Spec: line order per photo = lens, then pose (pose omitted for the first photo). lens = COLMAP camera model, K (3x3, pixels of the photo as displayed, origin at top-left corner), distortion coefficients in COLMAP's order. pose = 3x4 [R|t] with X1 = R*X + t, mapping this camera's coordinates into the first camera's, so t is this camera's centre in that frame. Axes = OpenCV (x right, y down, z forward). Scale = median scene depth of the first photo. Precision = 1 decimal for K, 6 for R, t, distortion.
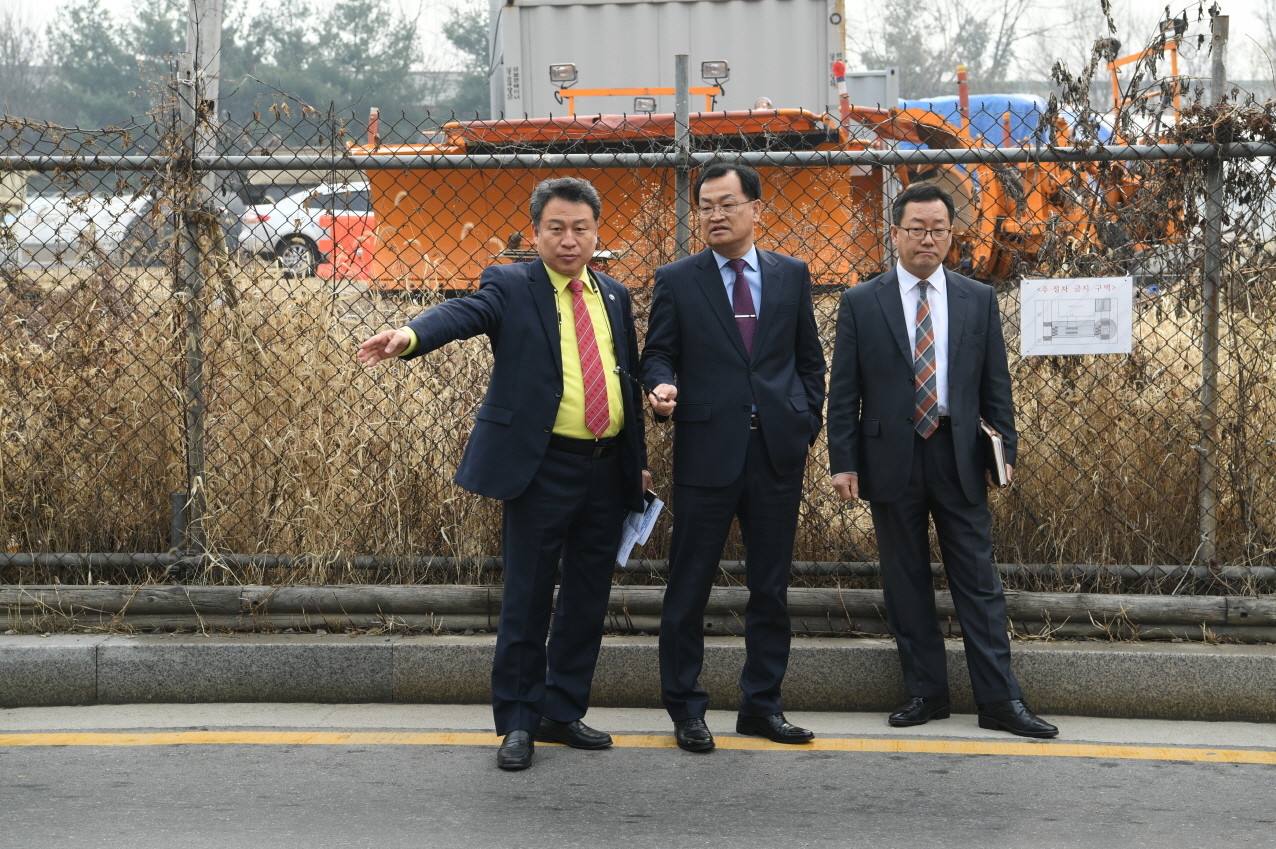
lens RADIAL K [[2196.5, 0, 644.1], [0, 2196.5, 416.1], [0, 0, 1]] dist [0.039045, 0.000000]
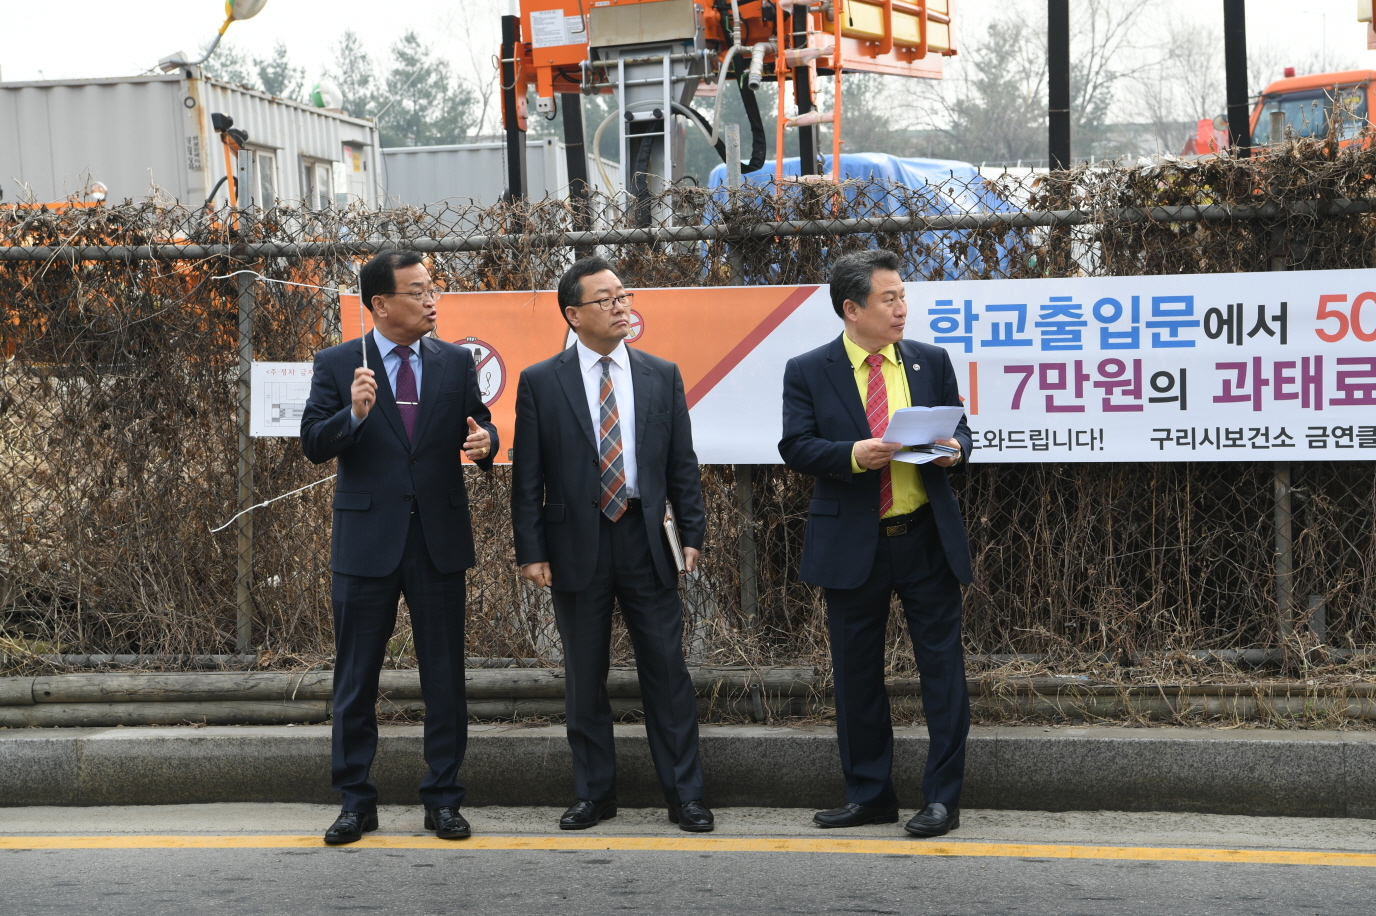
lens RADIAL K [[2368.7, 0, 674.5], [0, 2368.7, 469.0], [0, 0, 1]] dist [0.039045, 0.000000]
pose [[0.992920, -0.006725, -0.118598, 0.277754], [0.005337, 0.999913, -0.012023, 0.000182], [0.118669, 0.011305, 0.992870, -0.027745]]
